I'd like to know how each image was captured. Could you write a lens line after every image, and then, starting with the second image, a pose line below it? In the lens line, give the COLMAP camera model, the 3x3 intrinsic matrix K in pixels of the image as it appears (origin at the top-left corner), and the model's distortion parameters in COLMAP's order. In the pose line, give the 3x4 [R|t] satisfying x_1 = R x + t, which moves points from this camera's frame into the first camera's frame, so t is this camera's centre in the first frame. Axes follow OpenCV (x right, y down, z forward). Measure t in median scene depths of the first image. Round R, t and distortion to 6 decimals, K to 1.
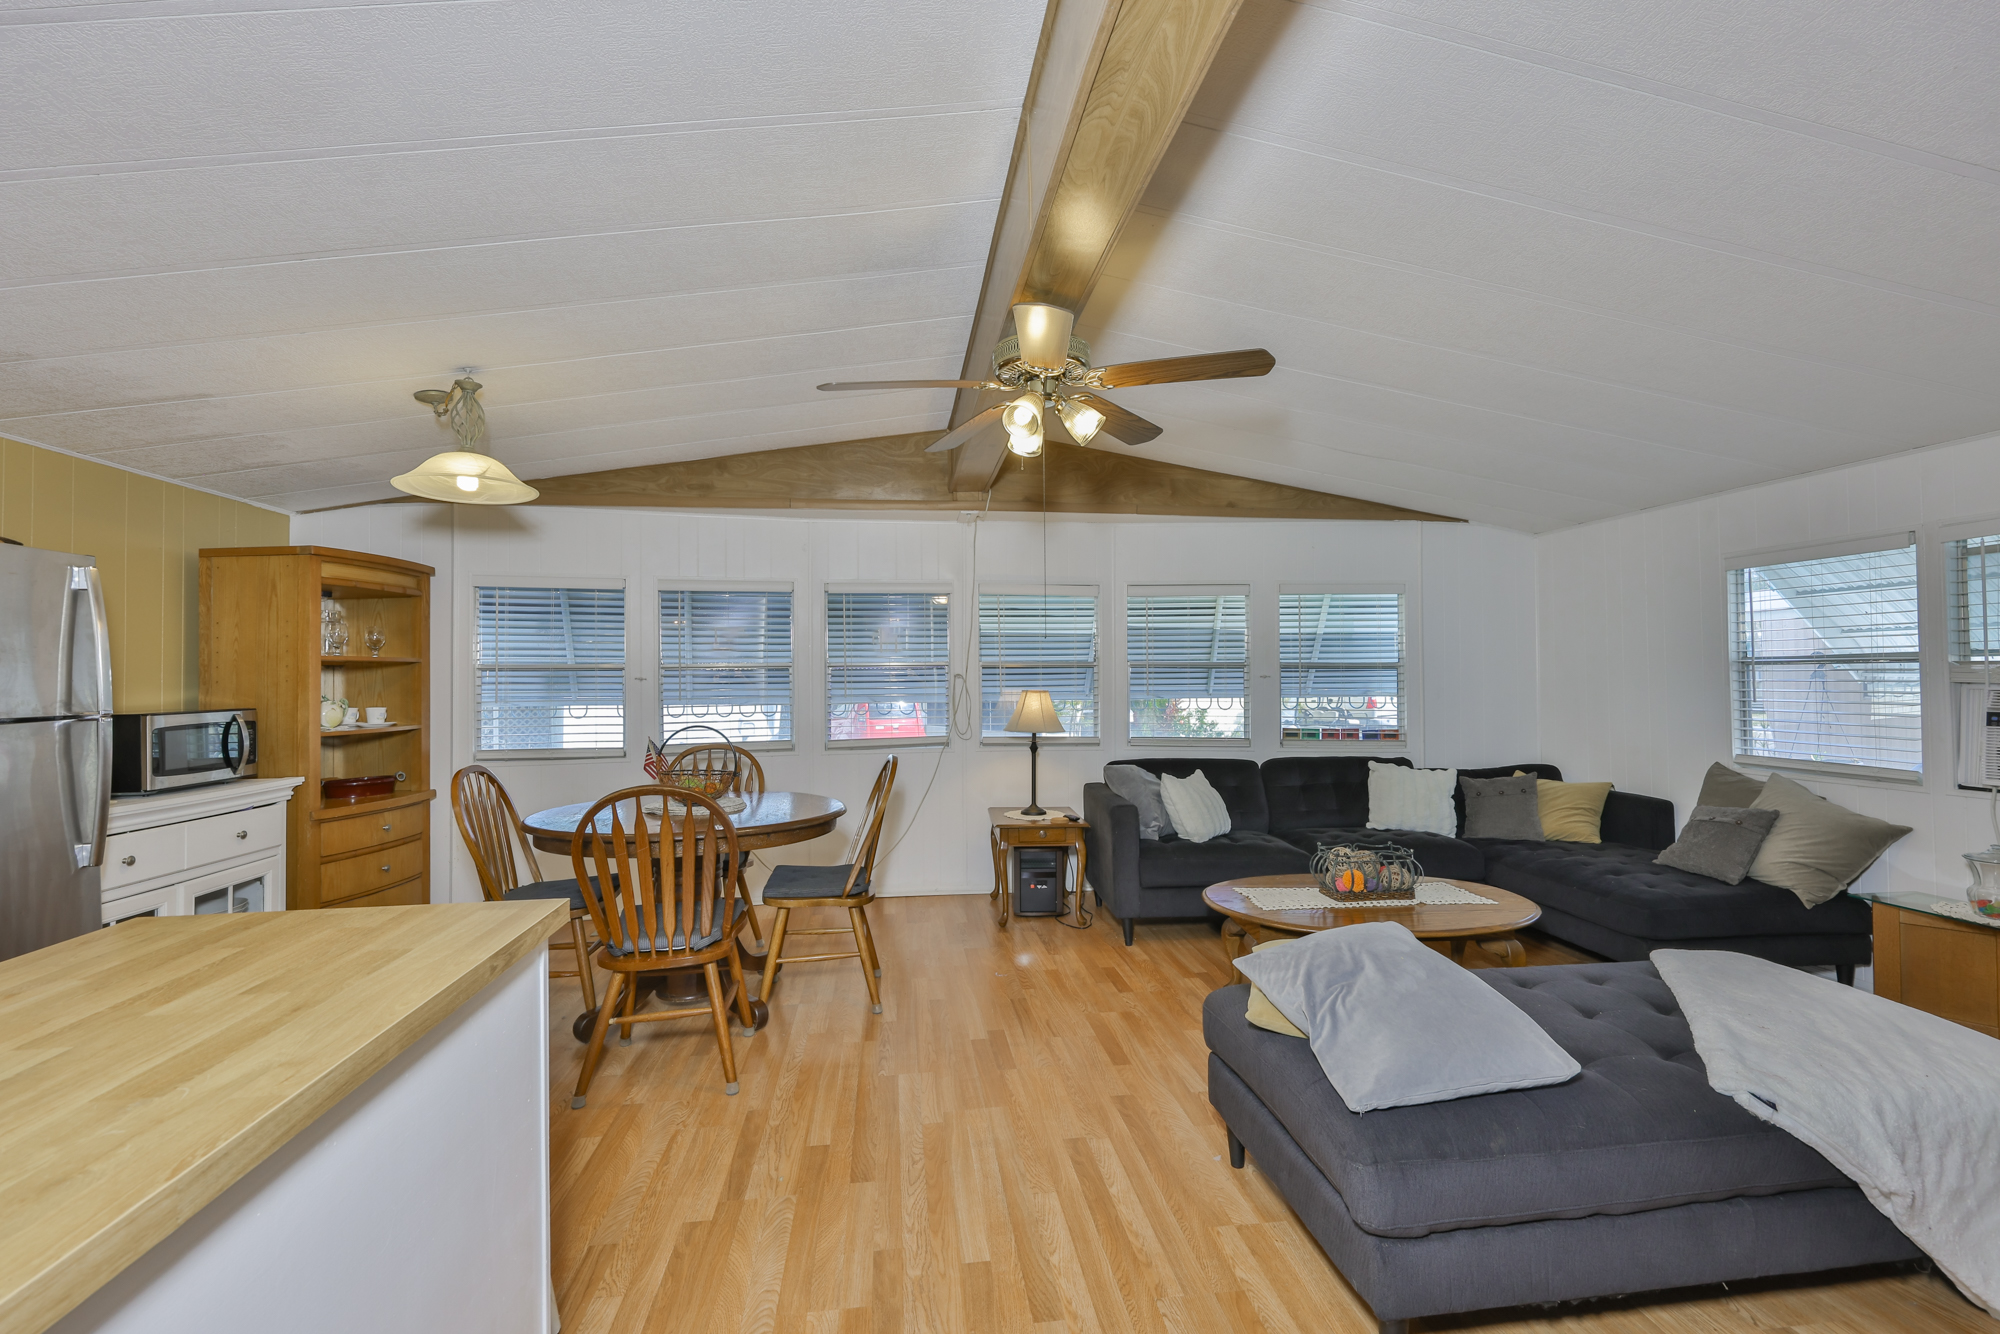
lens RADIAL K [[852.3, 0, 1007.5], [0, 852.3, 660.5], [0, 0, 1]] dist [-0.003085, -0.000012]
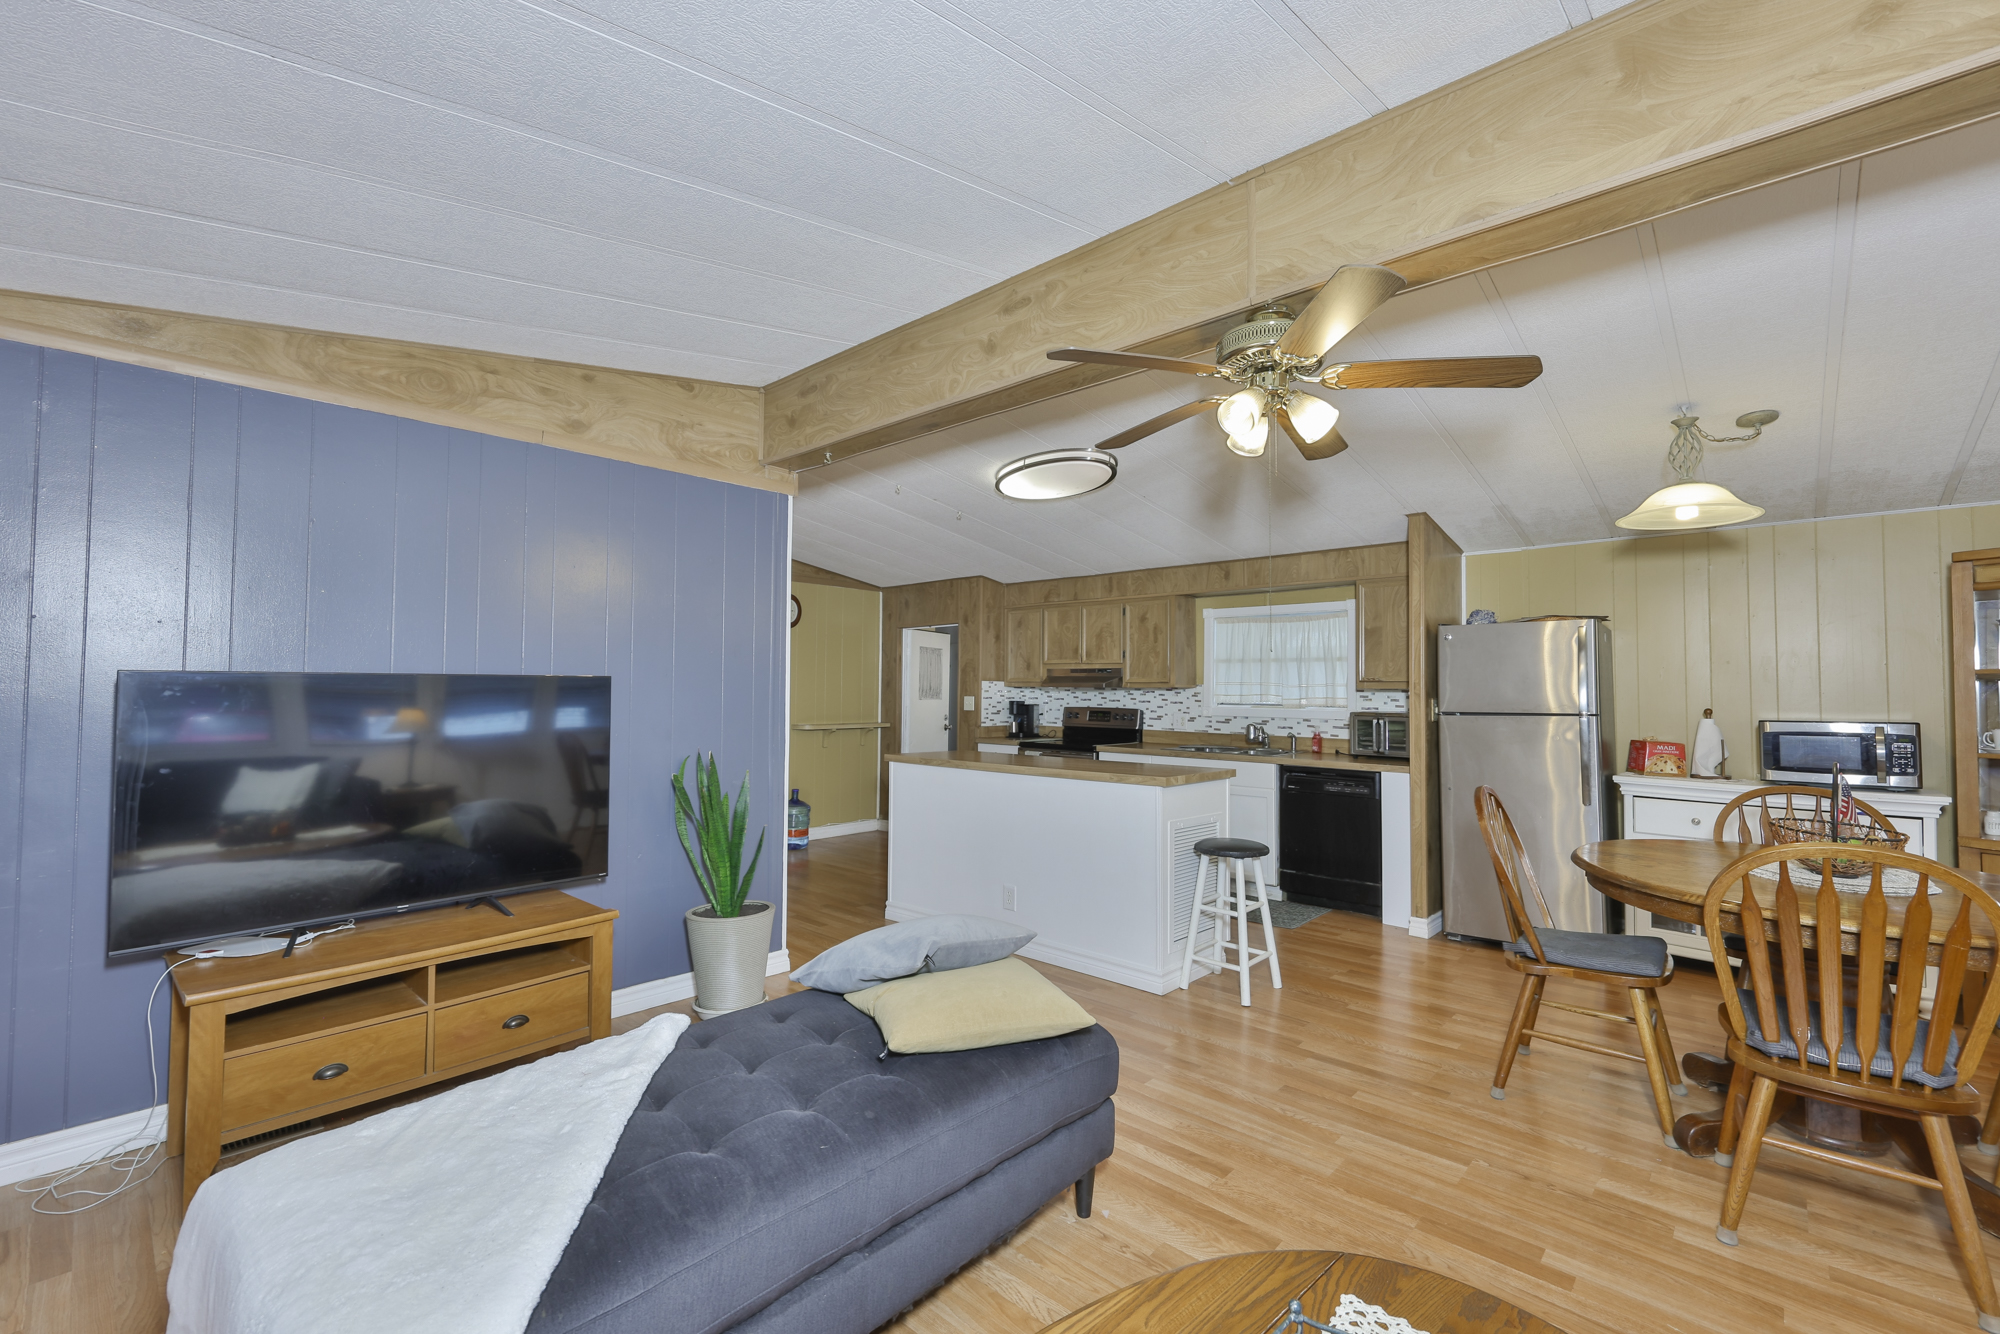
lens RADIAL K [[835.6, 0, 1000.0], [0, 835.6, 667.0], [0, 0, 1]] dist [0.001190, 0.000115]
pose [[-0.771108, -0.016163, -0.636499, 0.507449], [0.011557, 0.999158, -0.039373, 0.013931], [0.636599, -0.037717, -0.770272, 0.909731]]
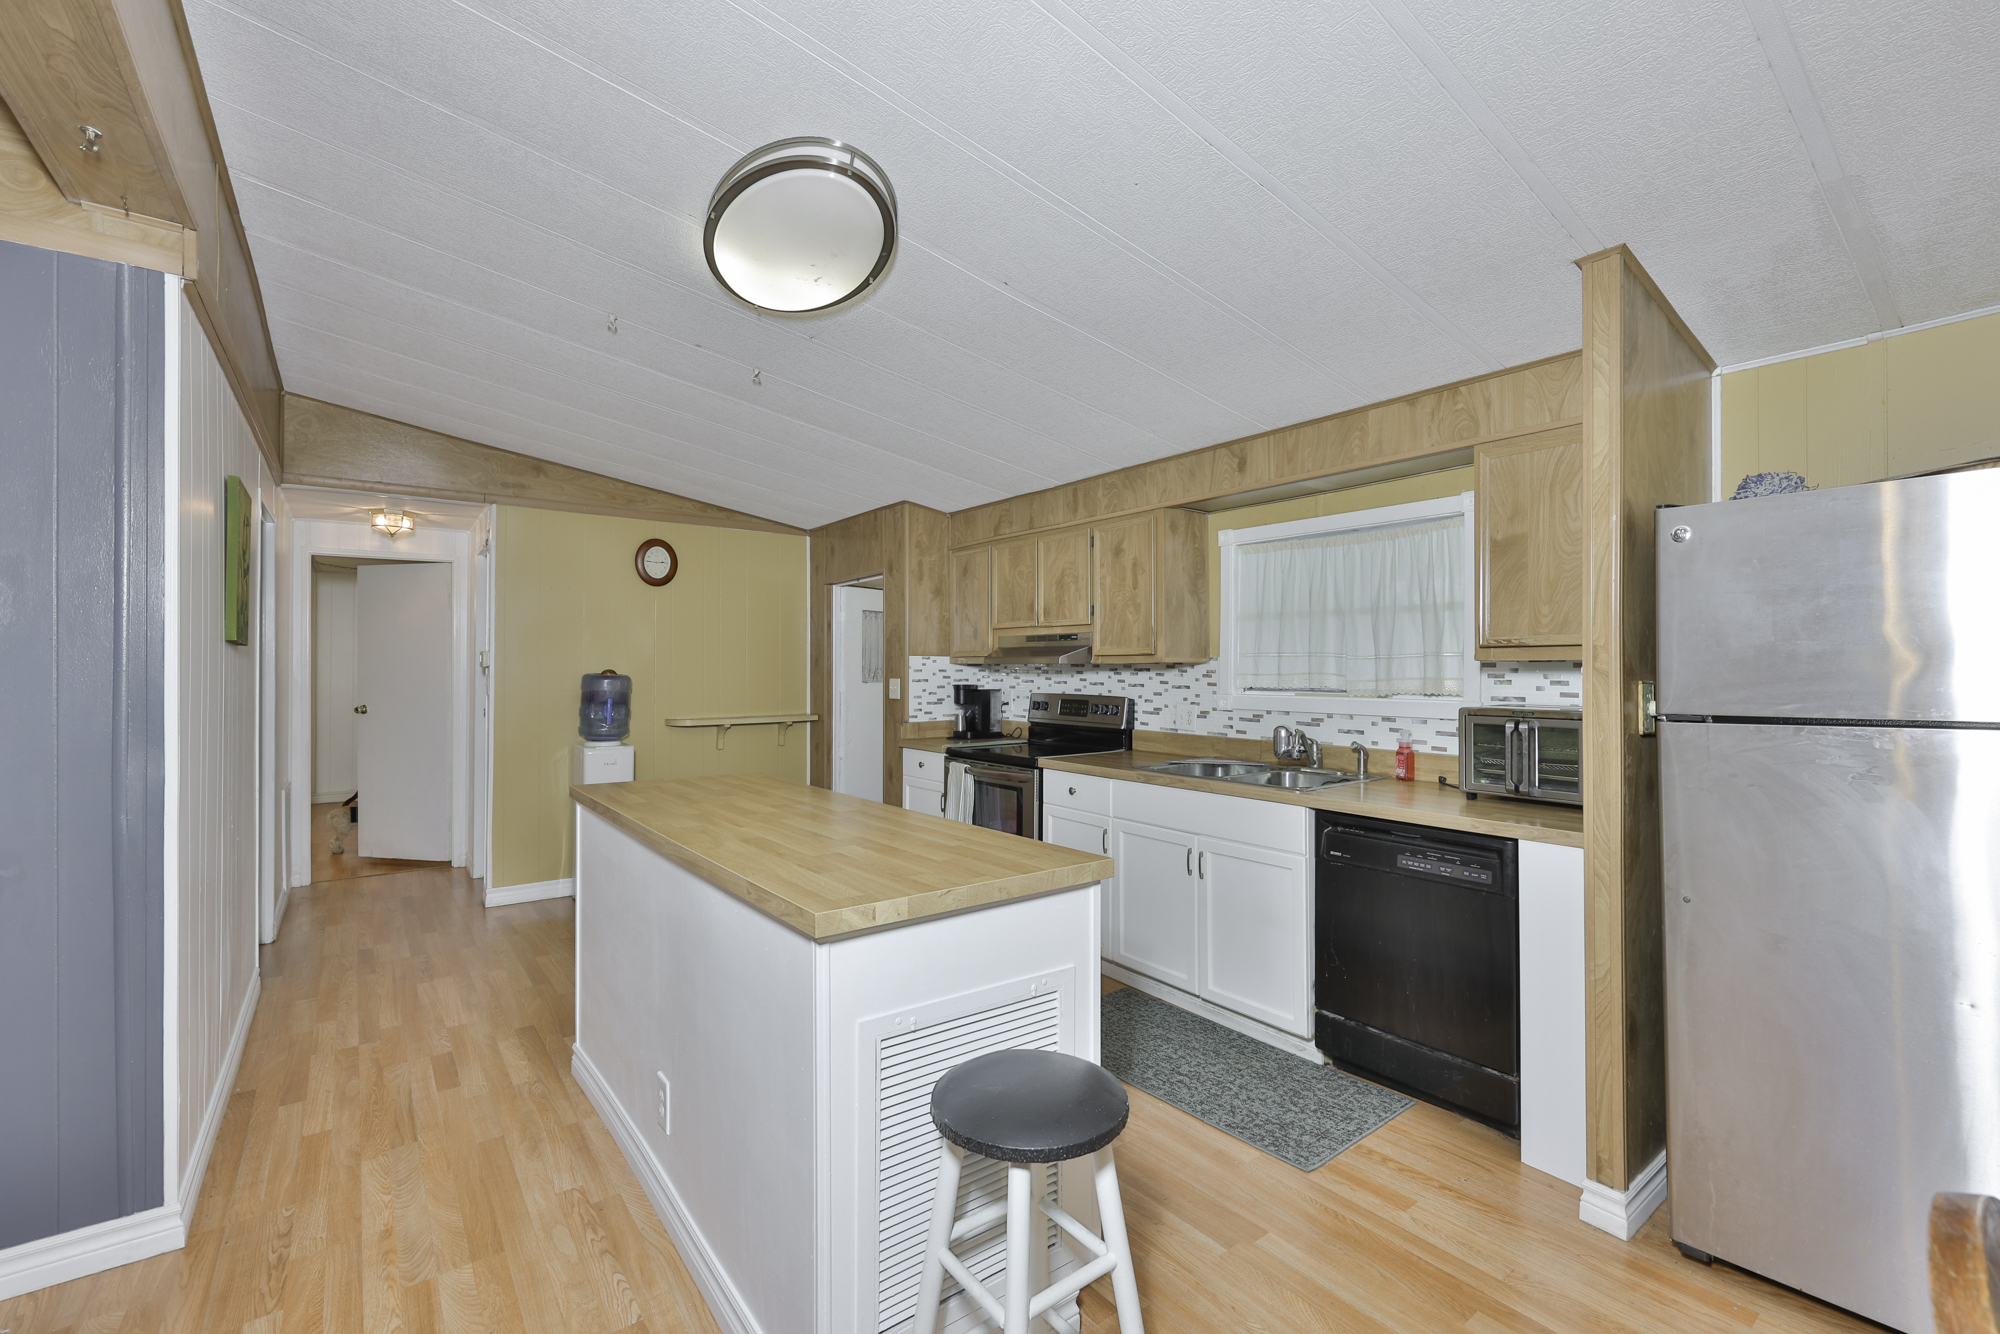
lens RADIAL K [[846.4, 0, 1000.8], [0, 846.4, 661.0], [0, 0, 1]] dist [-0.000684, 0.000611]
pose [[-0.871282, 0.003820, -0.490769, -0.082738], [0.017535, 0.999574, -0.023350, 0.011842], [0.490470, -0.028950, -0.870977, 0.662615]]
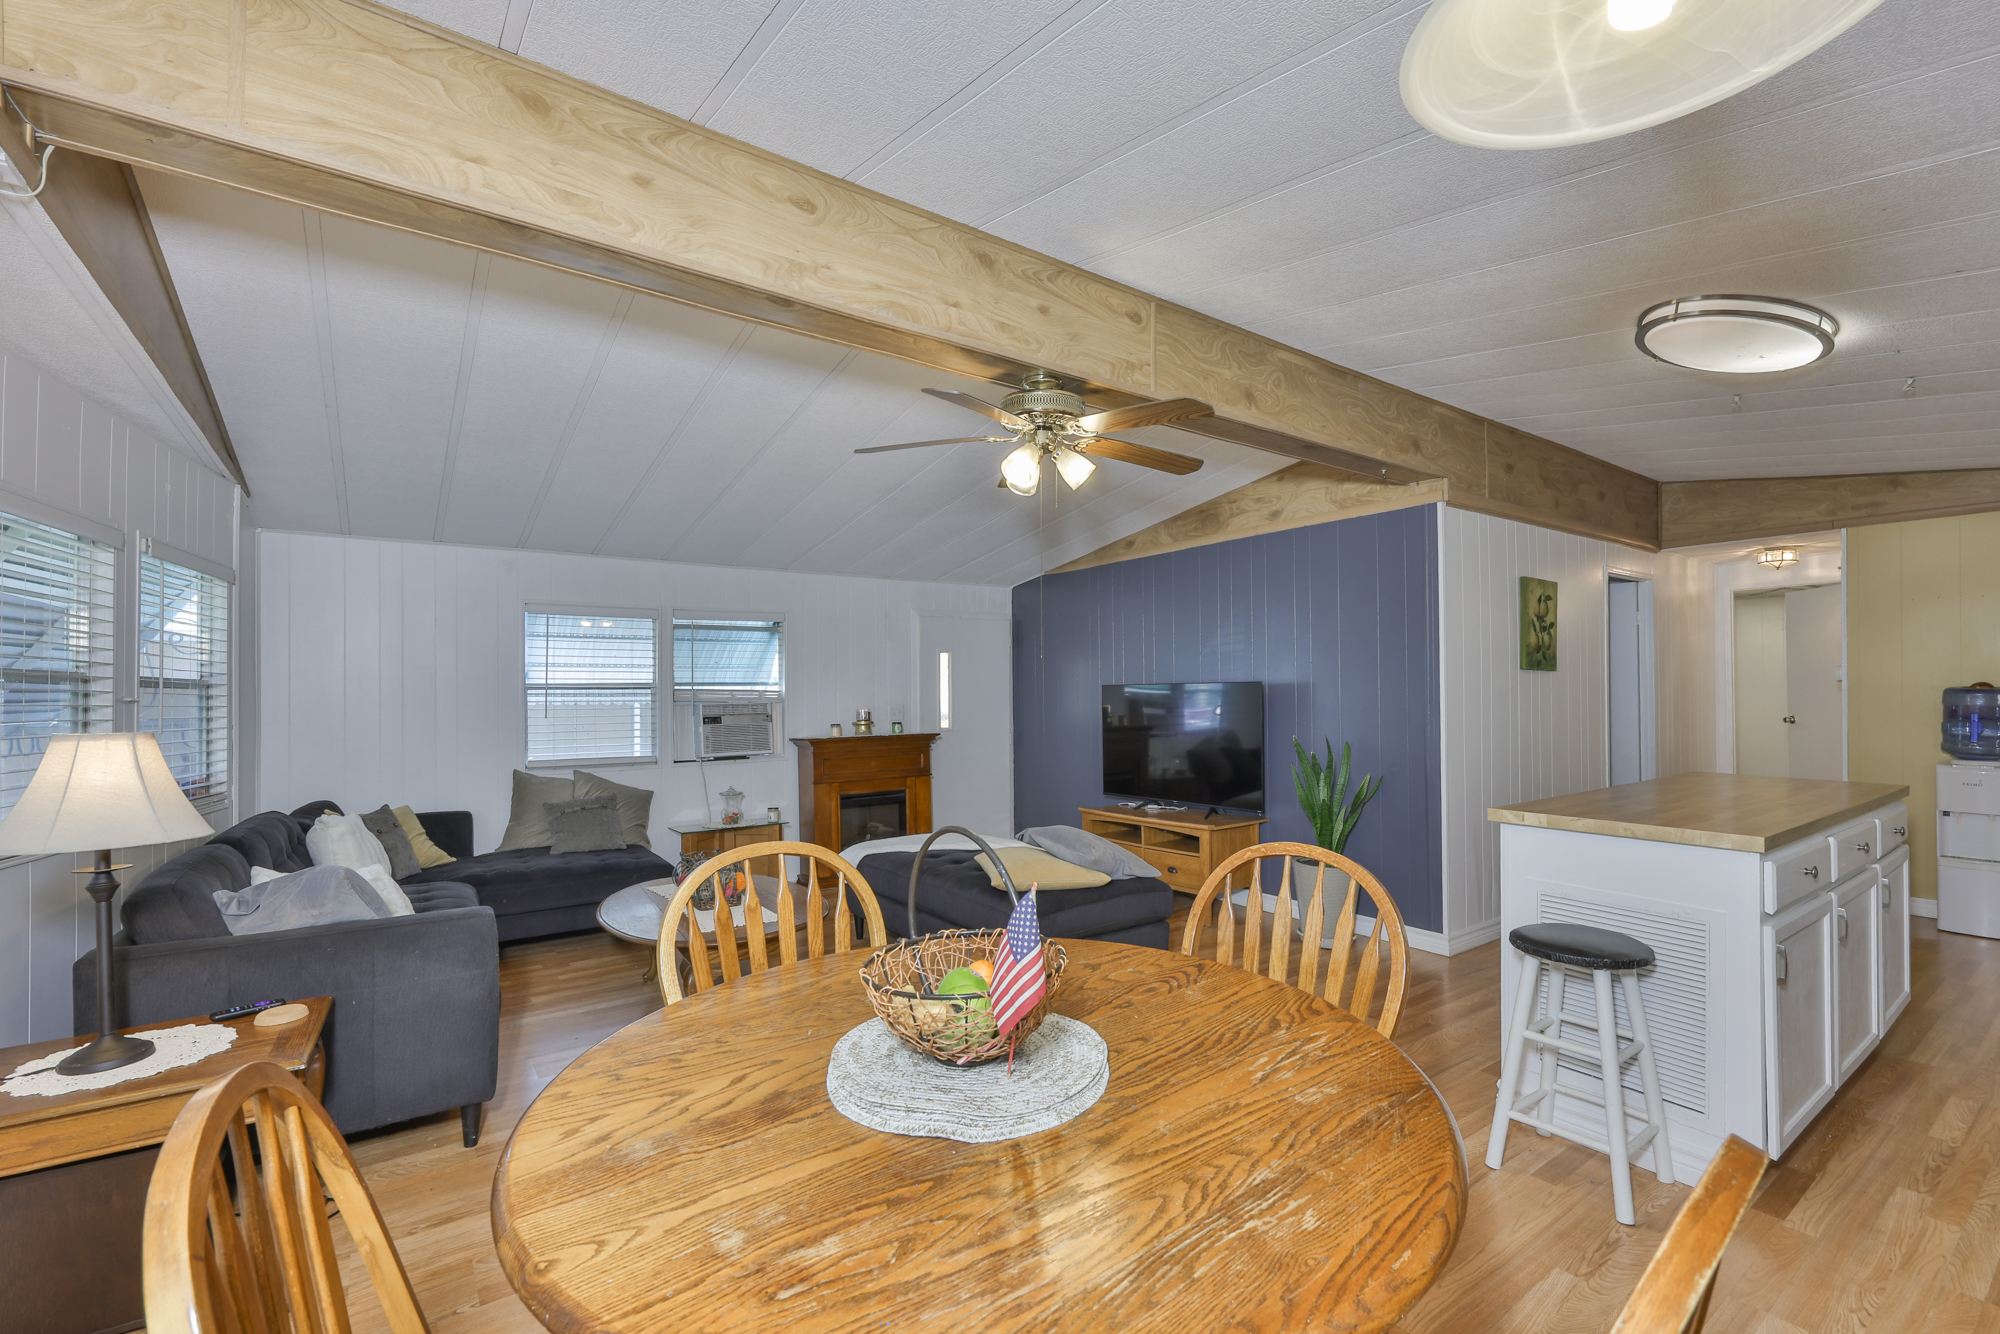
lens RADIAL K [[848.6, 0, 998.7], [0, 848.6, 687.4], [0, 0, 1]] dist [-0.000126, -0.004059]
pose [[-0.459079, 0.016790, 0.888237, -0.572881], [-0.006947, 0.999723, -0.022488, 0.026134], [-0.888368, -0.016494, -0.458835, 0.974644]]
